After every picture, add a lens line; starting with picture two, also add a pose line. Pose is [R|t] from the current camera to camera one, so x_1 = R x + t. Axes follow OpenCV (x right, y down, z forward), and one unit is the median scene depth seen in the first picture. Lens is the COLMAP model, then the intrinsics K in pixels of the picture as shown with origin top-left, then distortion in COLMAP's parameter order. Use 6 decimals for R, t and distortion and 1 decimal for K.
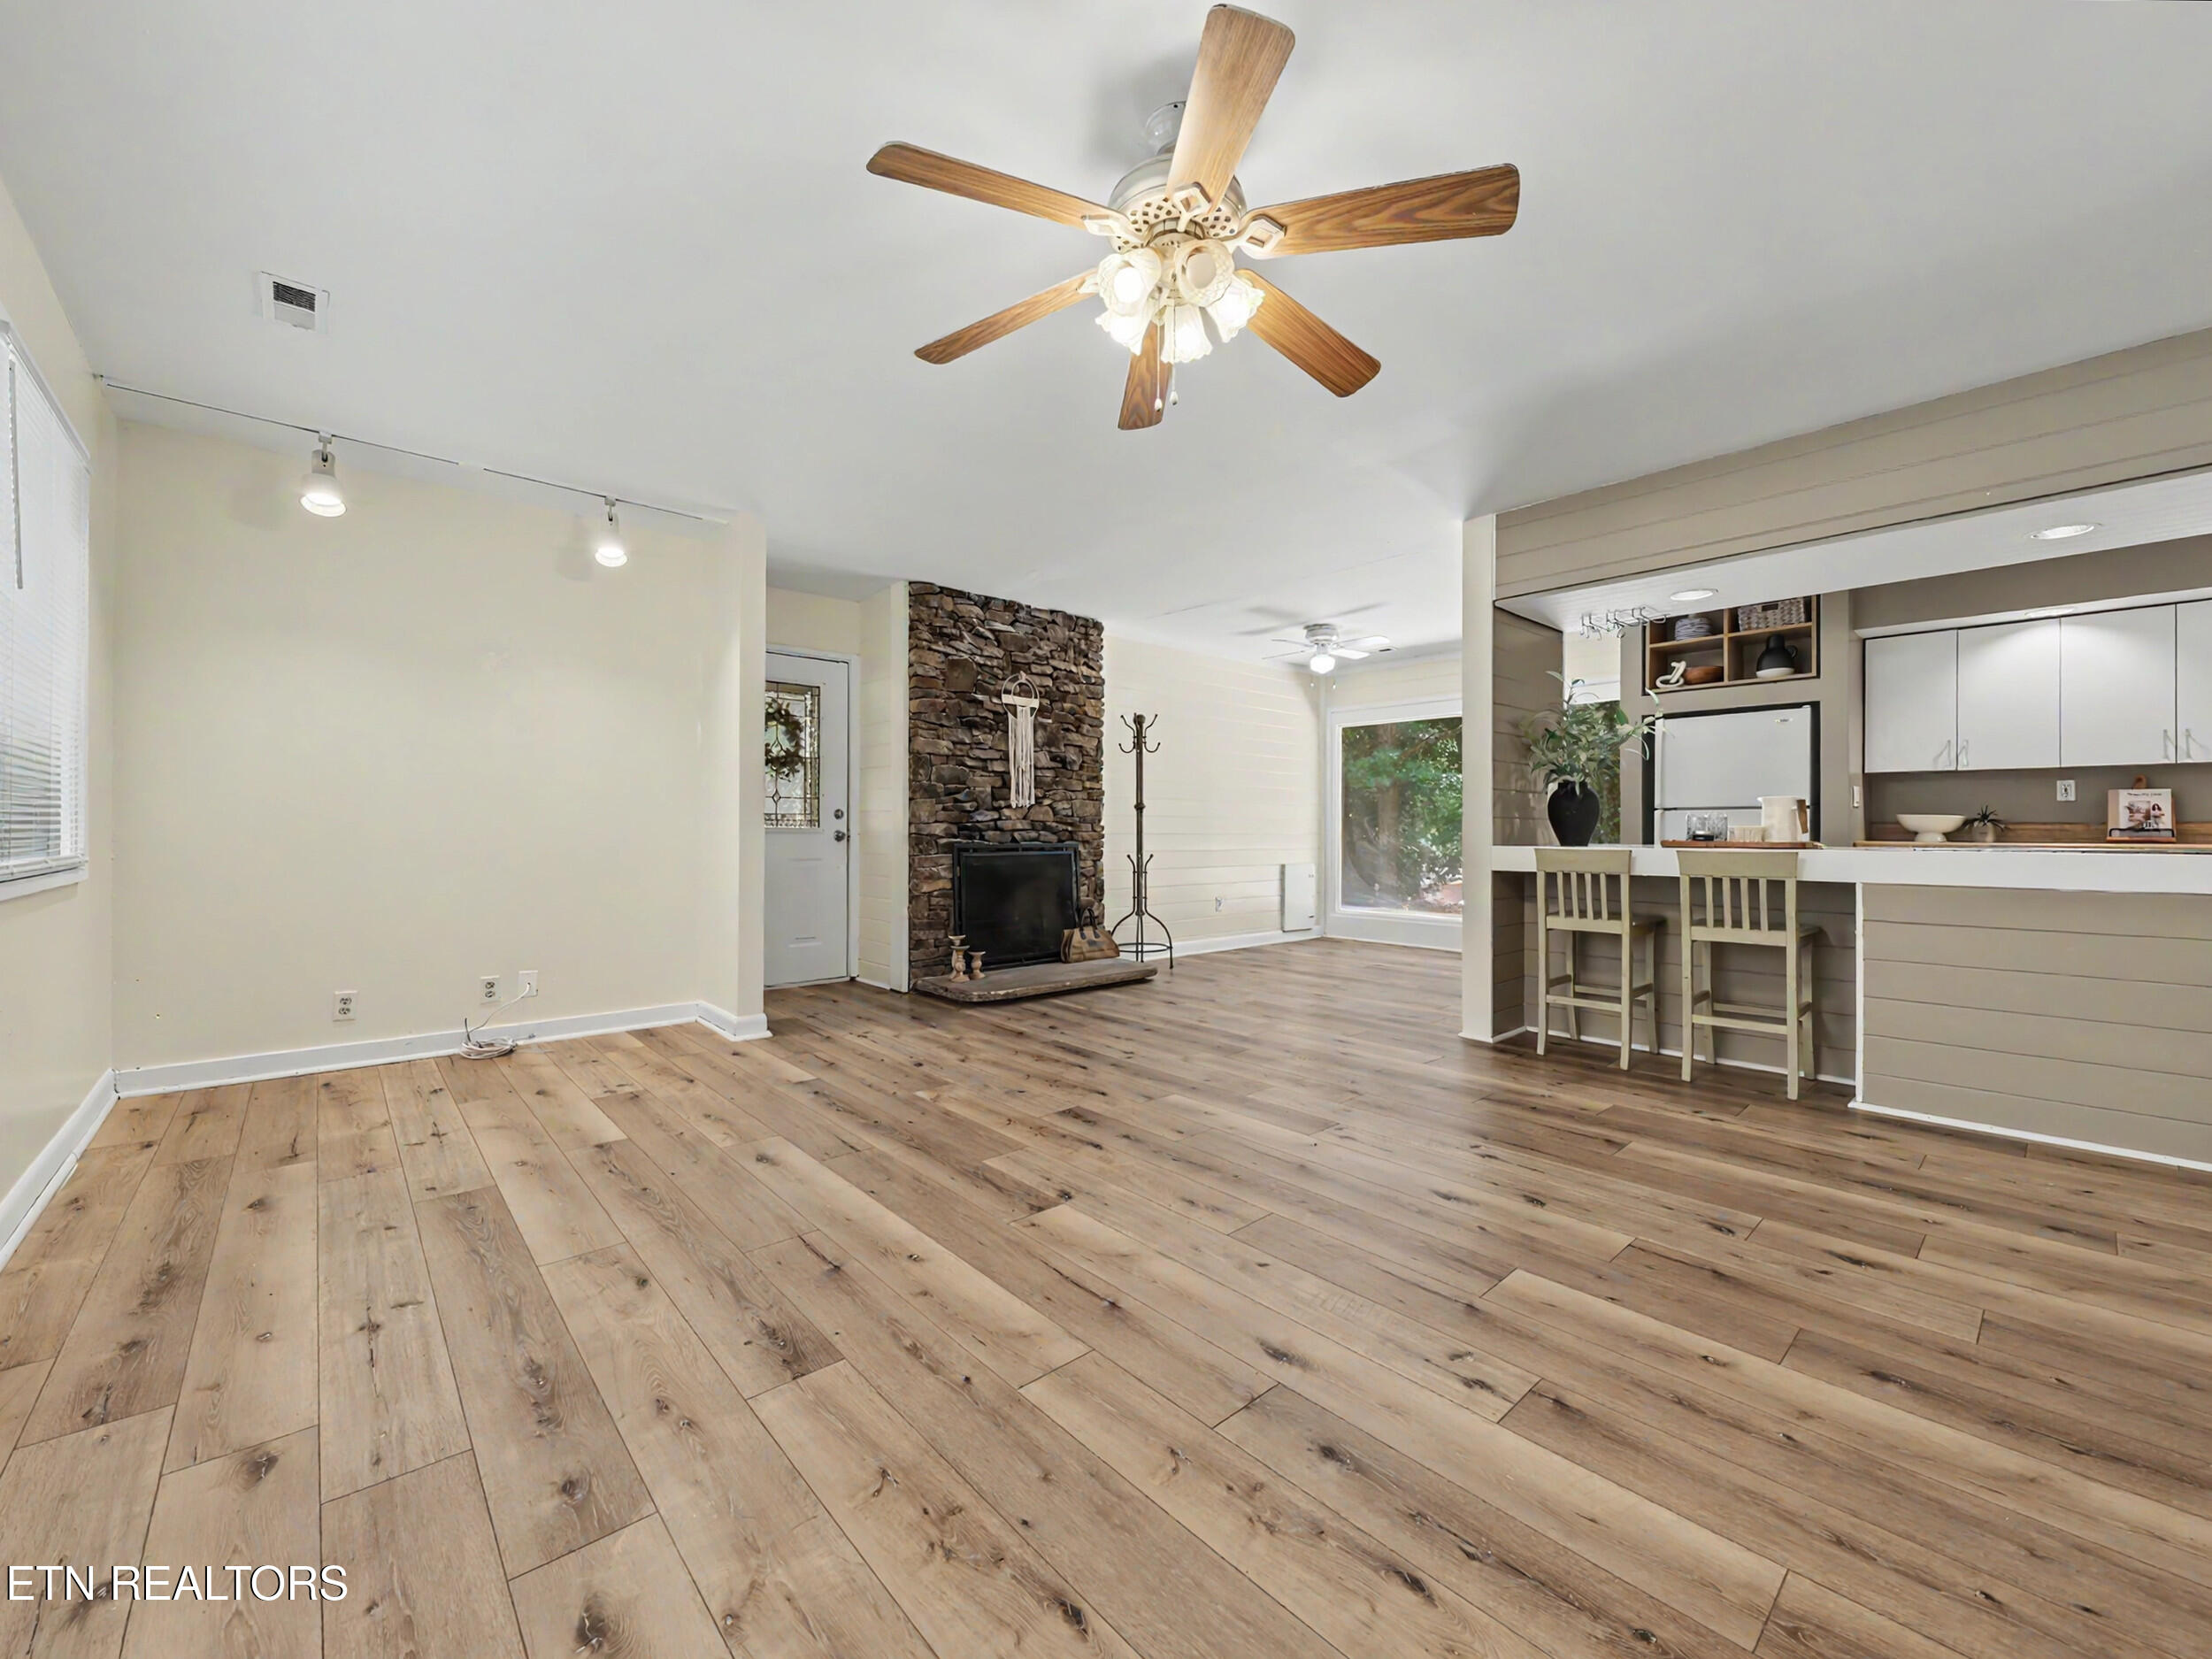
lens RADIAL K [[874.9, 0, 1100.5], [0, 874.9, 828.9], [0, 0, 1]] dist [0.015970, -0.009383]
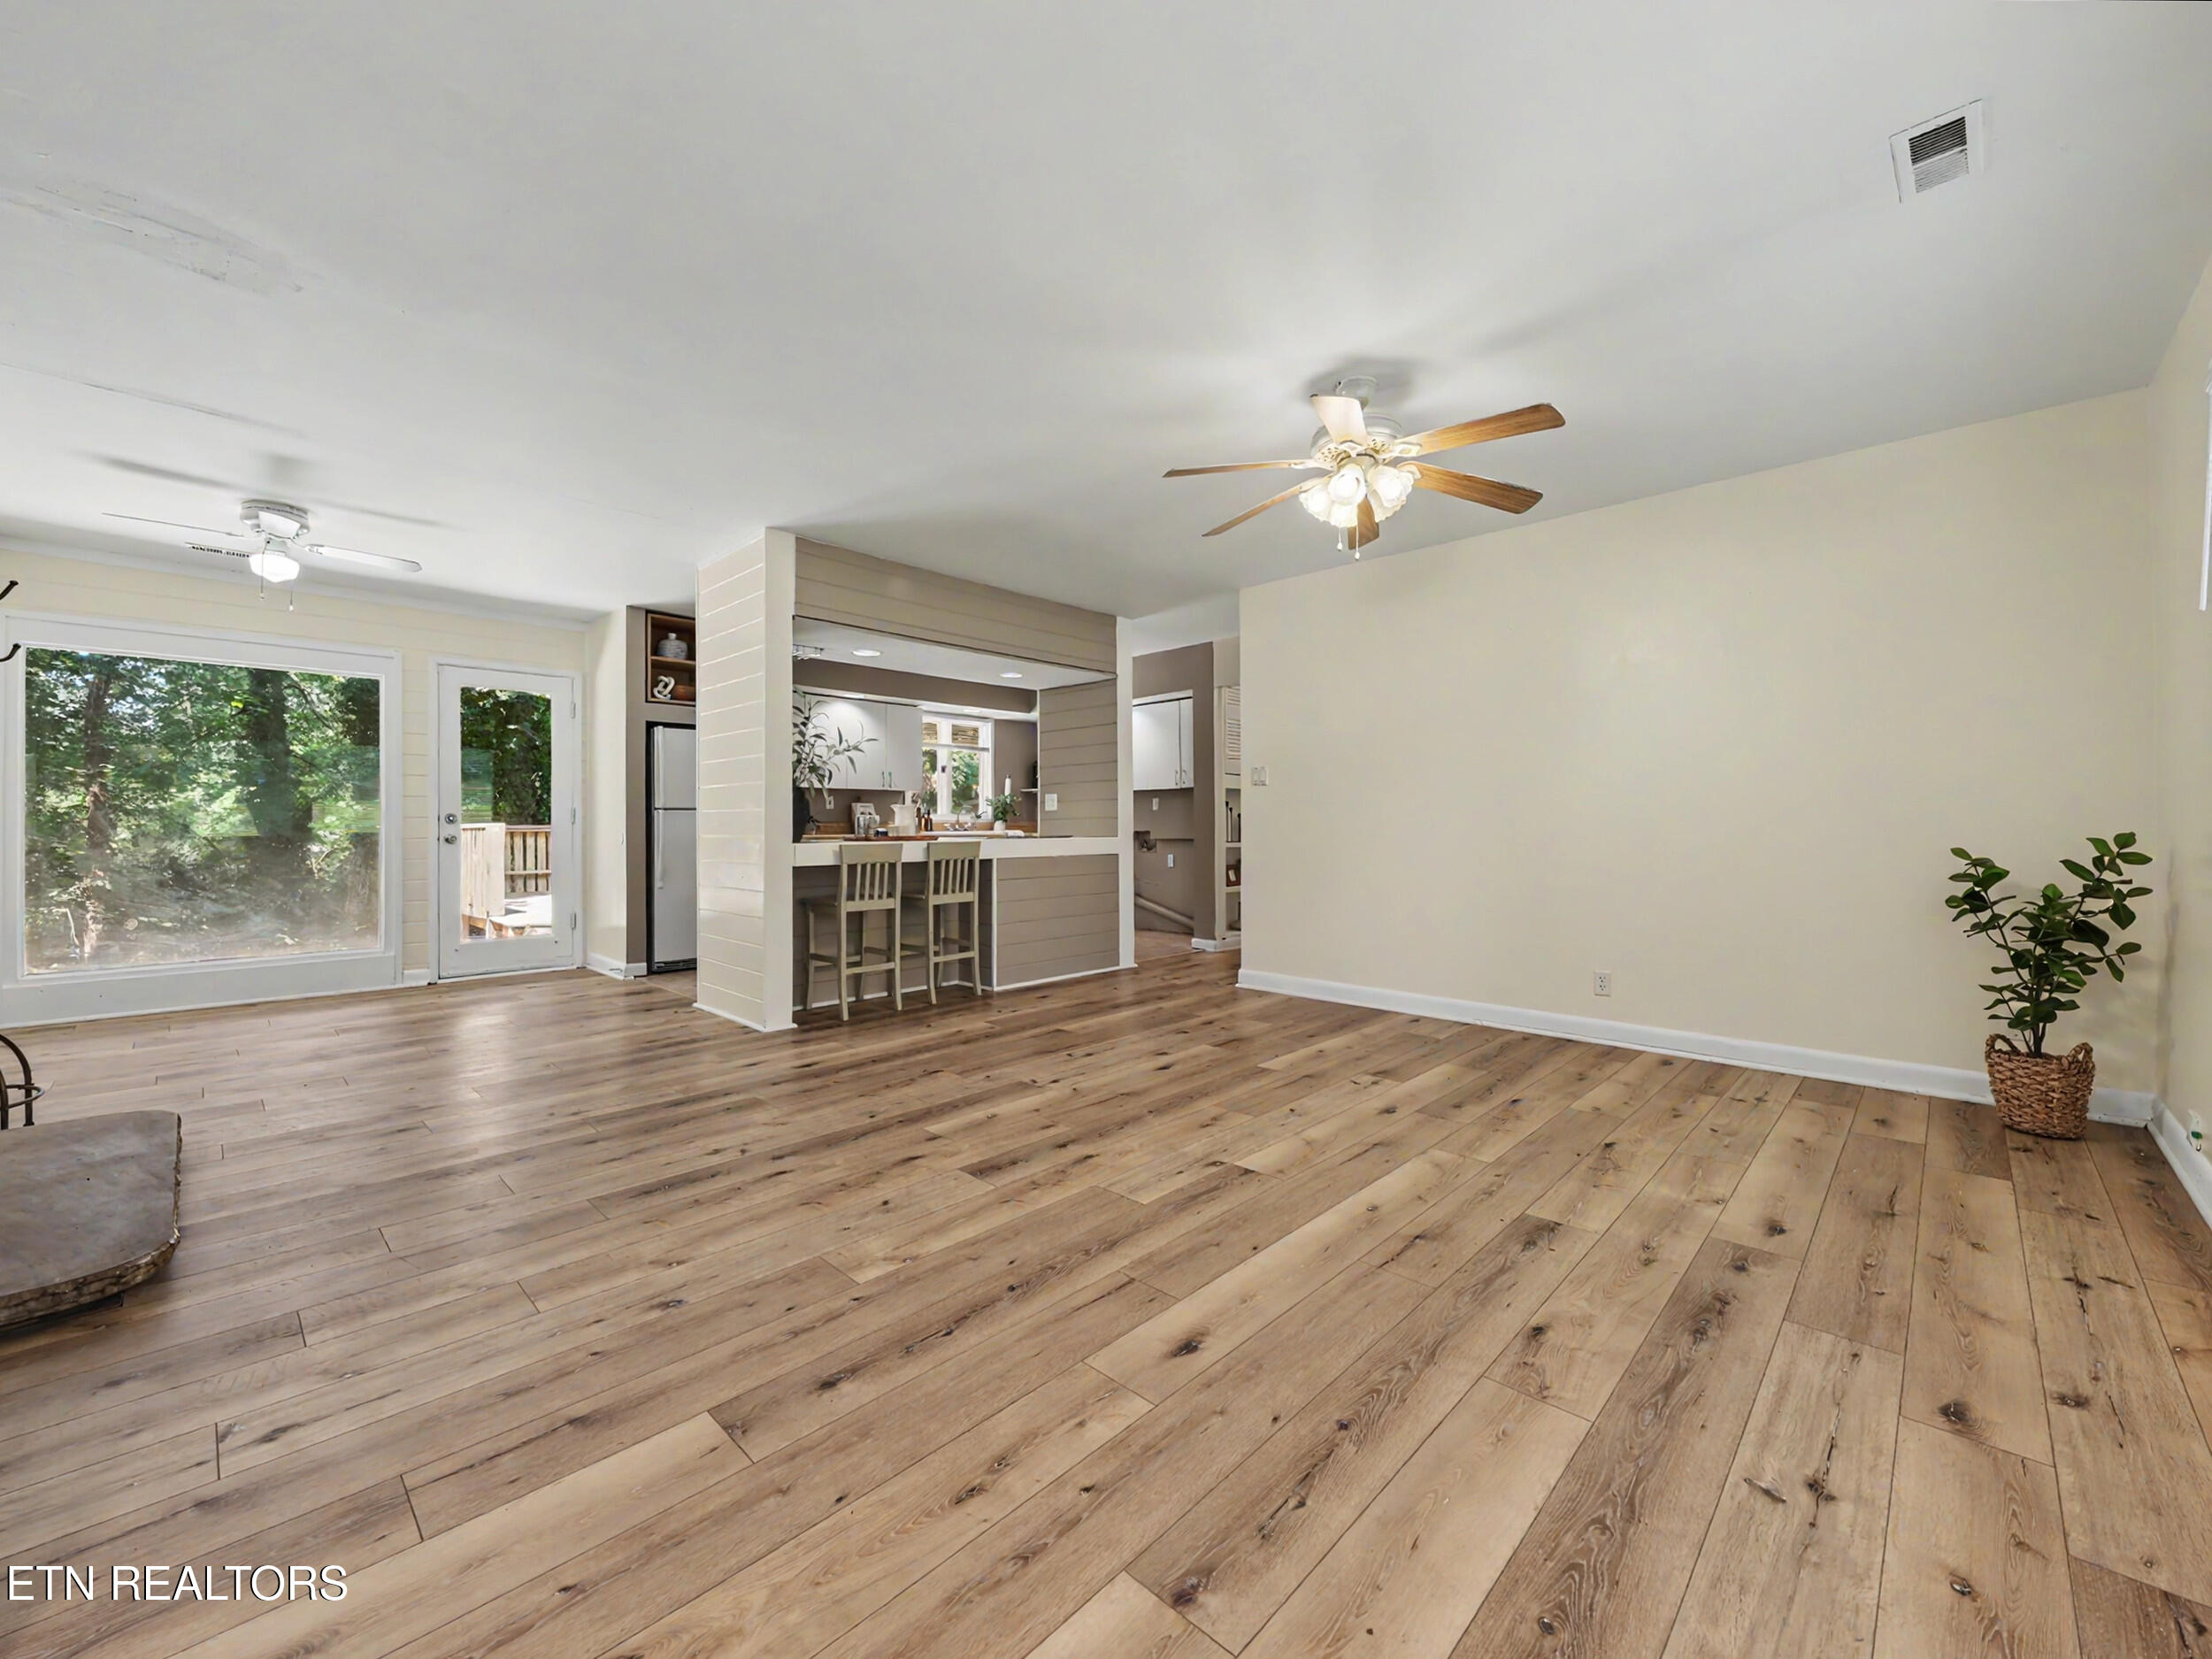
lens RADIAL K [[874.9, 0, 1100.5], [0, 874.9, 828.9], [0, 0, 1]] dist [0.015970, -0.009383]
pose [[-0.072931, -0.006187, 0.997318, -0.800803], [0.001421, 0.999979, 0.006308, -0.006391], [-0.997336, 0.001878, -0.072921, 0.871617]]
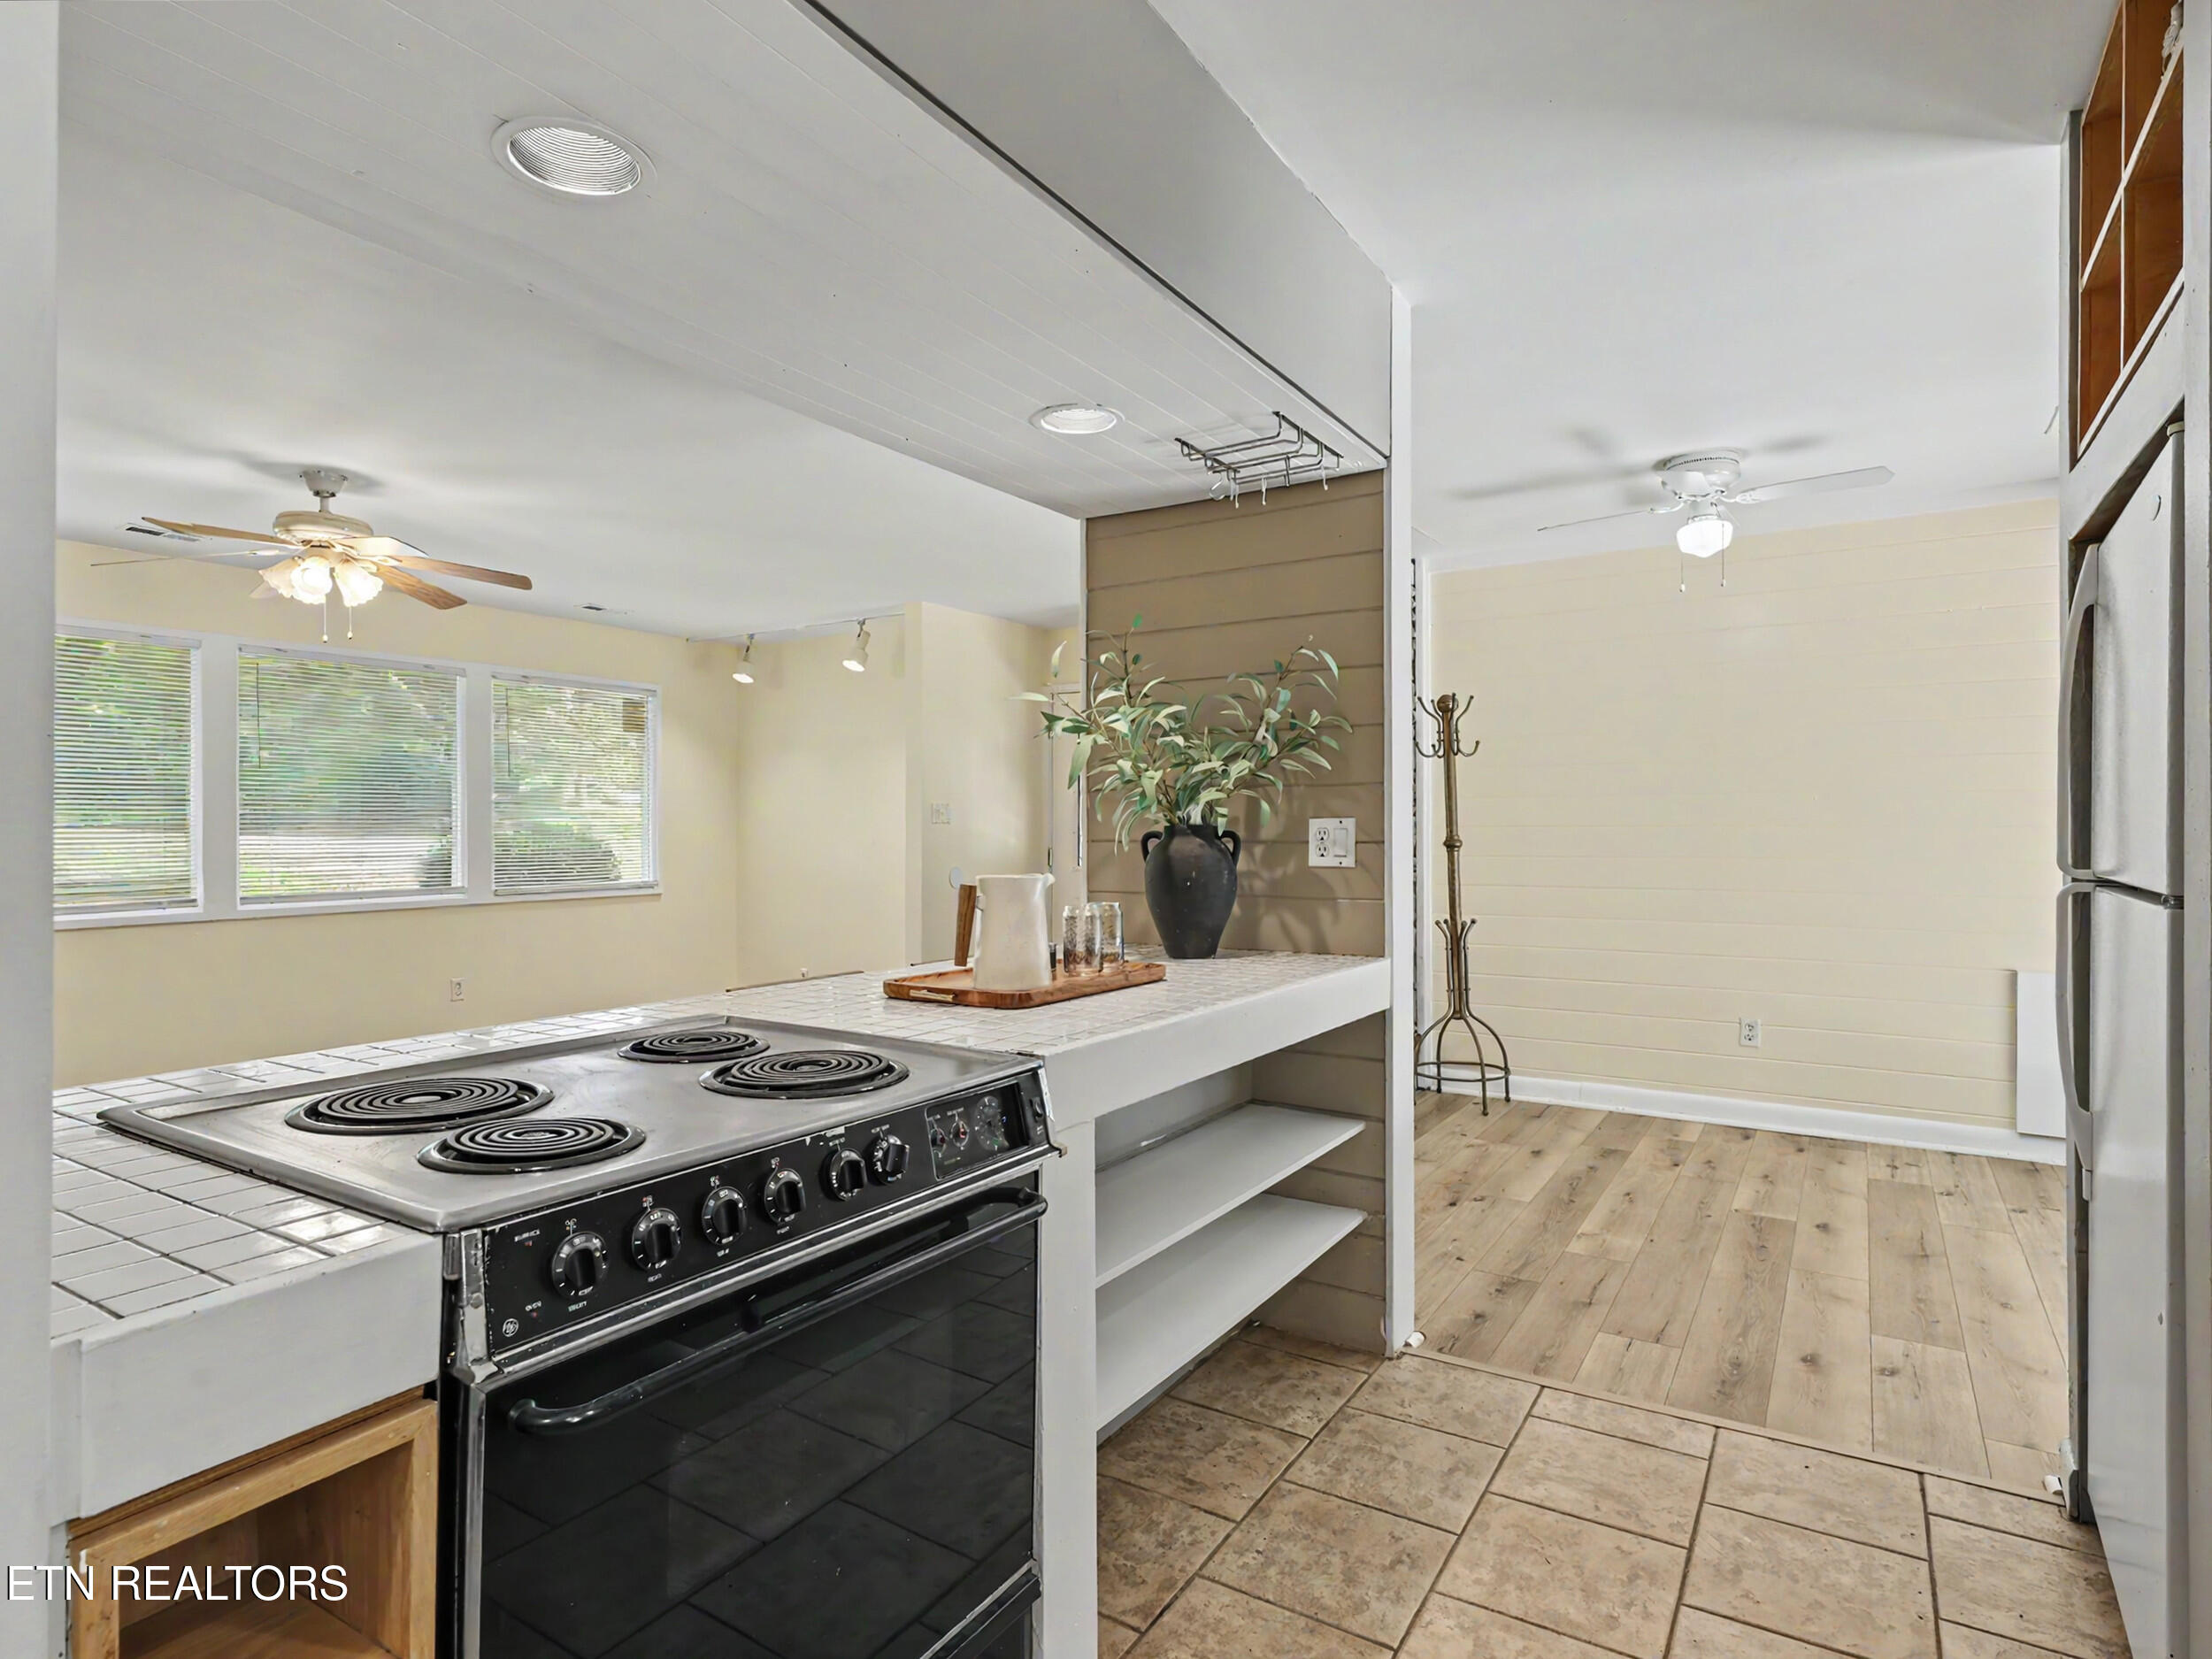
lens RADIAL K [[1201.9, 0, 1106.0], [0, 1201.9, 829.5], [0, 0, 1]] dist [0.001373, 0.000146]
pose [[0.274800, -0.006146, -0.961482, 1.477810], [0.003150, 0.999980, -0.005492, -0.057982], [0.961496, -0.001519, 0.274813, 0.988700]]
